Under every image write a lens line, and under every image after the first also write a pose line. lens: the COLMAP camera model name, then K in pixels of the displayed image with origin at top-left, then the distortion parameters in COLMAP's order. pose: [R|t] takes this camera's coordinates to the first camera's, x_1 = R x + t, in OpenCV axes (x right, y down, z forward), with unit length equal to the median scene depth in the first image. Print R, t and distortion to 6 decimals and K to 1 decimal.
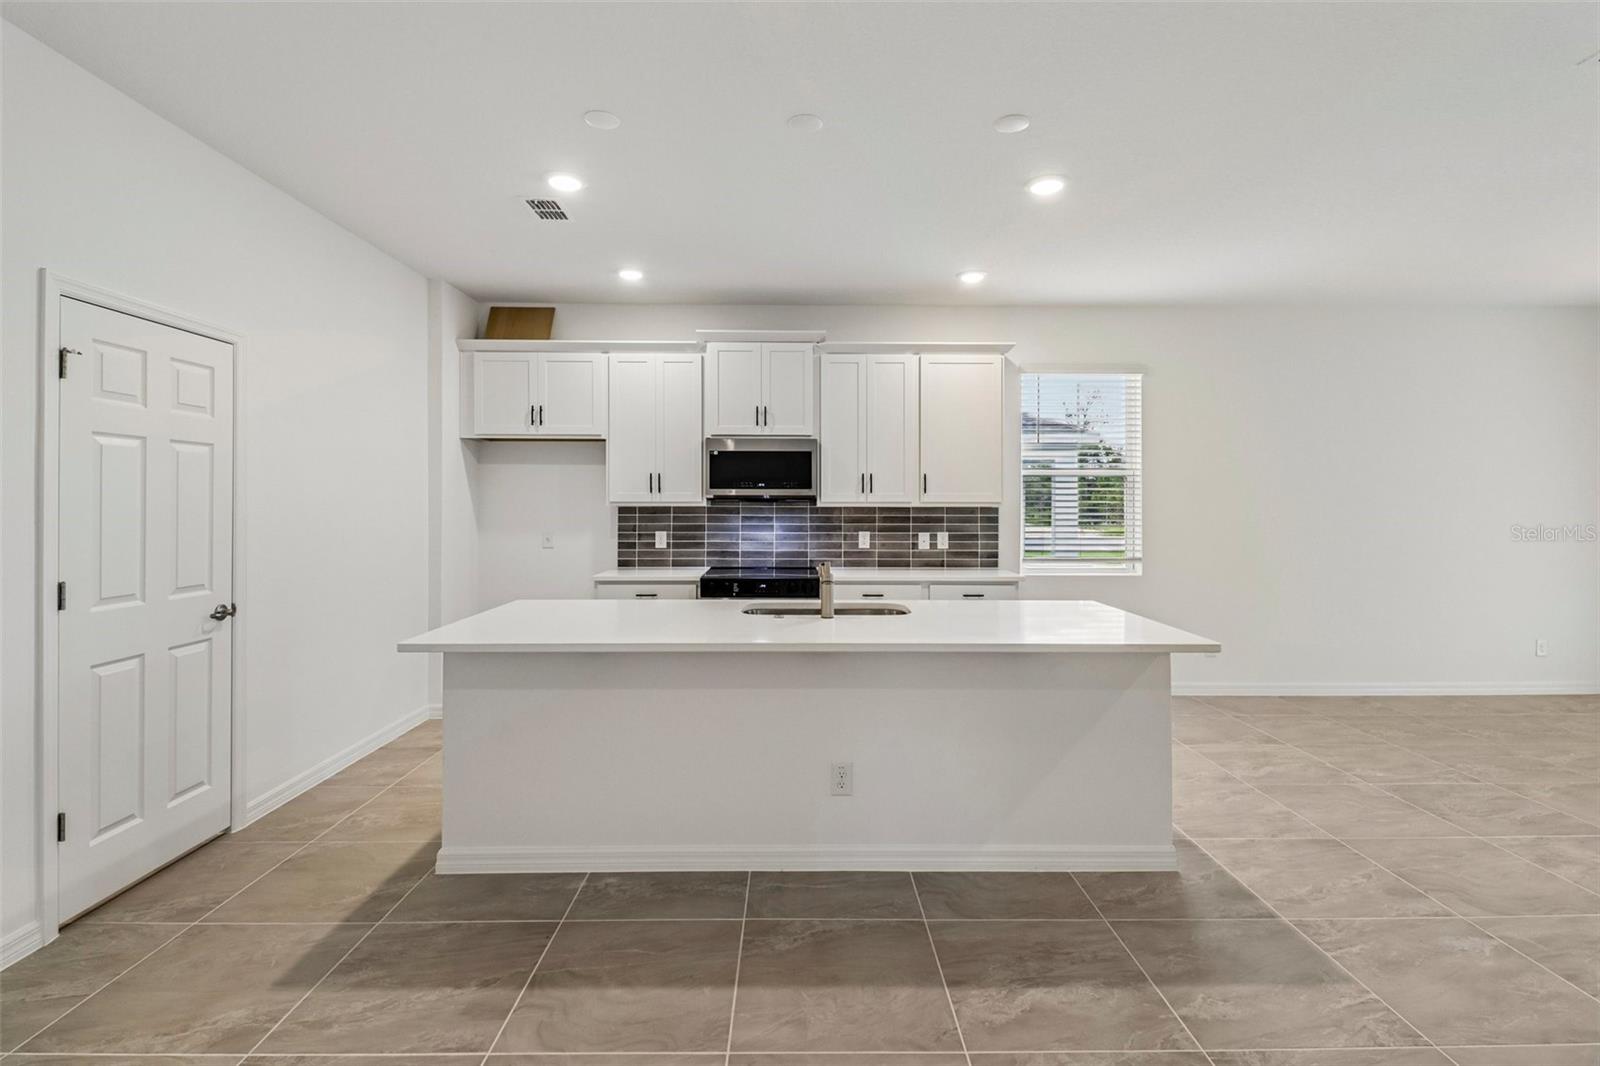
lens RADIAL K [[758.0, 0, 799.2], [0, 758.0, 506.1], [0, 0, 1]] dist [0.007512, -0.009410]
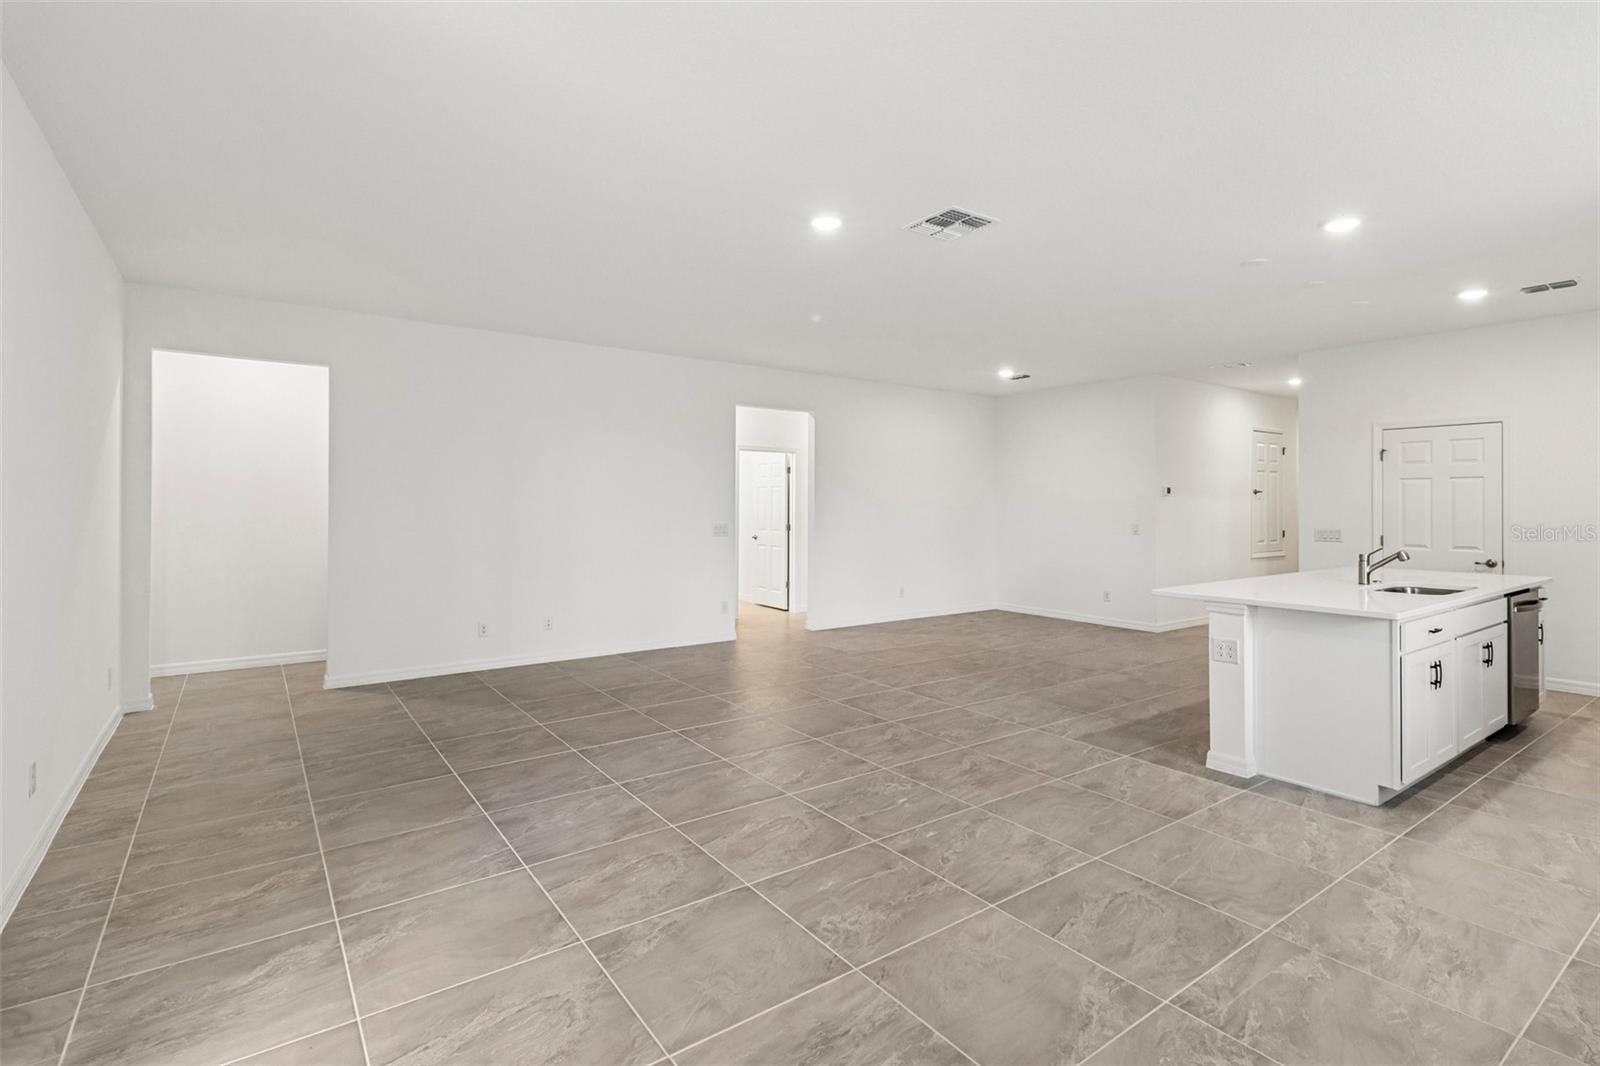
lens RADIAL K [[758.0, 0, 819.8], [0, 758.0, 498.1], [0, 0, 1]] dist [0.007512, -0.009410]
pose [[-0.803564, -0.010511, -0.595126, 0.987692], [-0.005625, 0.999934, -0.010065, 0.002979], [0.595192, -0.004740, -0.803569, 0.883907]]
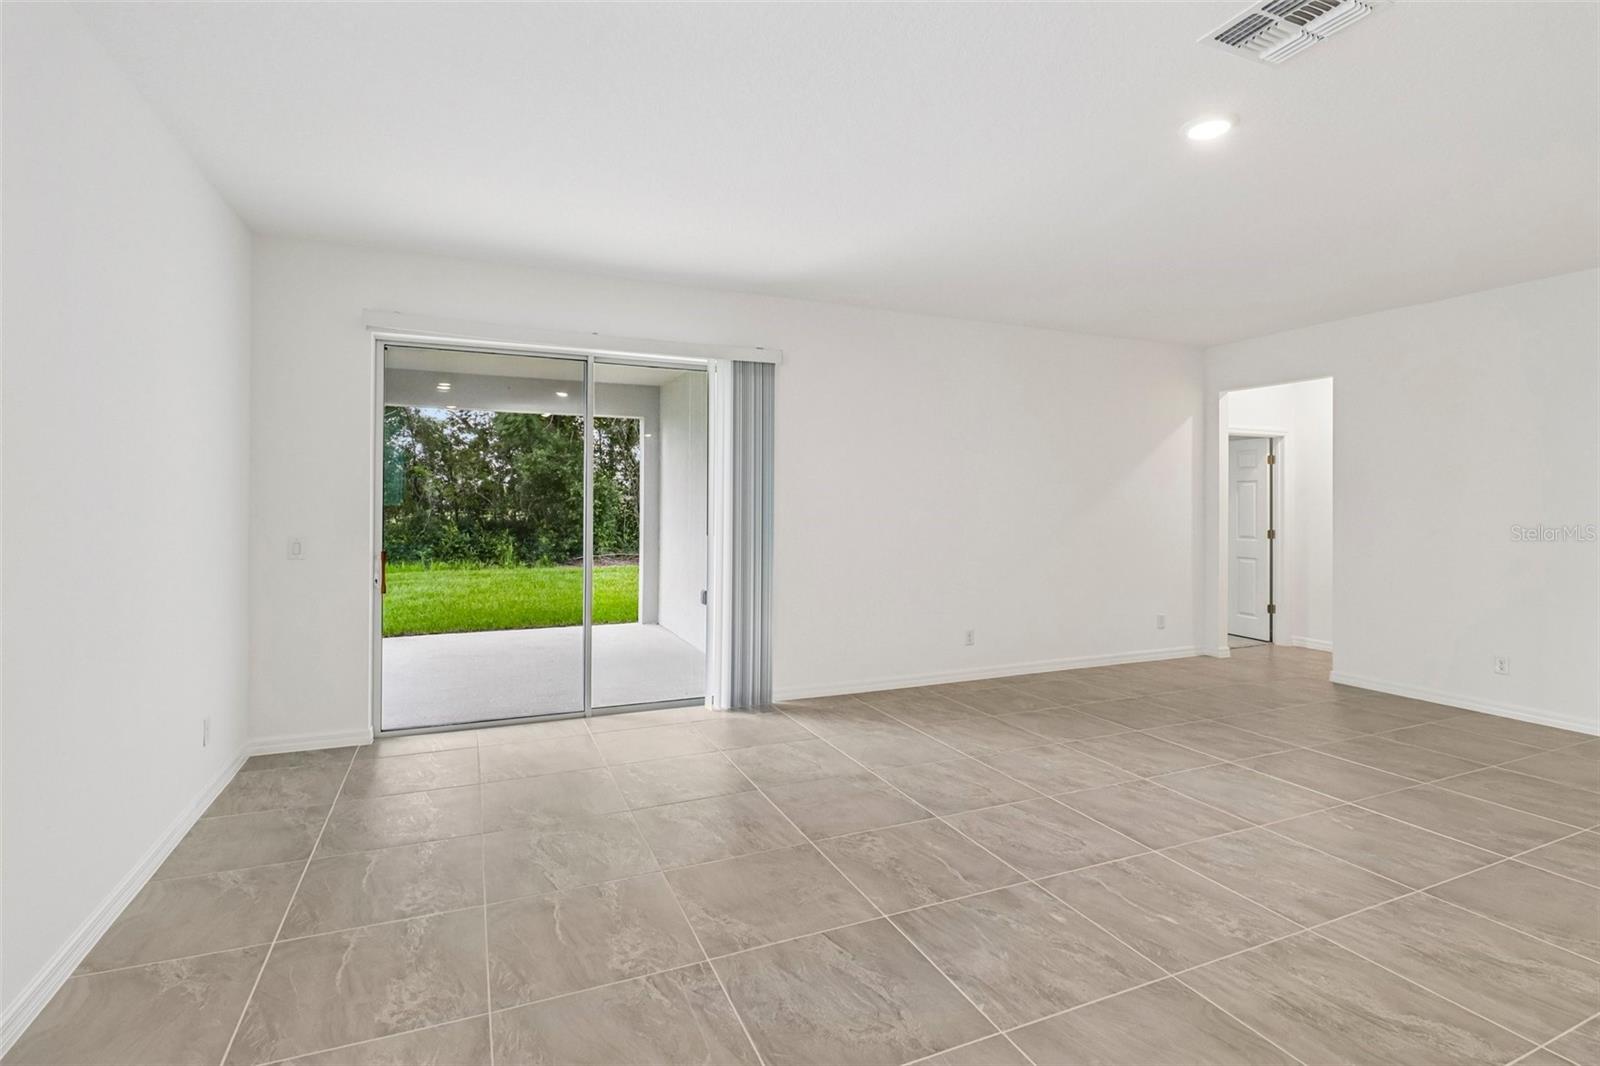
lens RADIAL K [[758.0, 0, 791.5], [0, 758.0, 473.0], [0, 0, 1]] dist [0.007512, -0.009410]
pose [[-0.399033, 0.027854, 0.916513, 0.214907], [-0.006002, 0.999438, -0.032988, -0.003371], [-0.916917, -0.018664, -0.398642, 0.810297]]
